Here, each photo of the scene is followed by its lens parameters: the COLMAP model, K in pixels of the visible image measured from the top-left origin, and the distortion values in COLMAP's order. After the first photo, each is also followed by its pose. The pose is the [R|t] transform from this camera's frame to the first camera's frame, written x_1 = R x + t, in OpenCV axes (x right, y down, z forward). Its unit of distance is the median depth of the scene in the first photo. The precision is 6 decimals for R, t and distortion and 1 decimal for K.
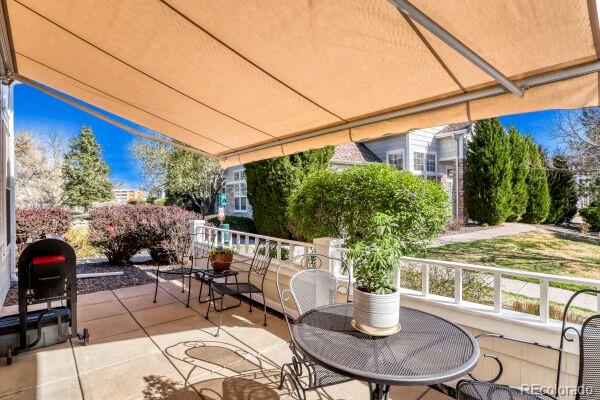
lens RADIAL K [[298.2, 0, 302.2], [0, 298.2, 200.0], [0, 0, 1]] dist [-0.027306, 0.004348]
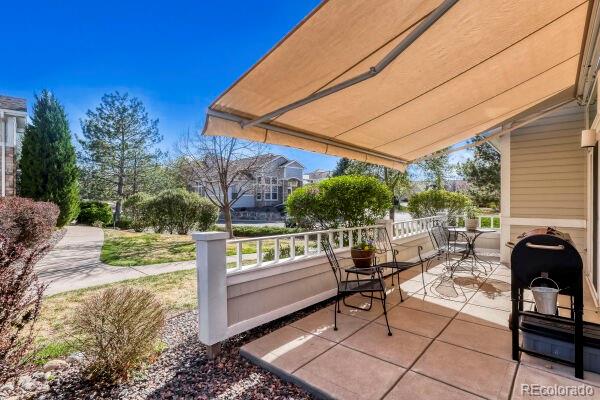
lens RADIAL K [[298.2, 0, 302.1], [0, 298.2, 201.2], [0, 0, 1]] dist [-0.027306, 0.004348]
pose [[-0.123120, 0.007391, 0.992364, -1.437307], [0.004537, 0.999966, -0.006884, 0.044631], [-0.992381, 0.003654, -0.123149, 1.589965]]
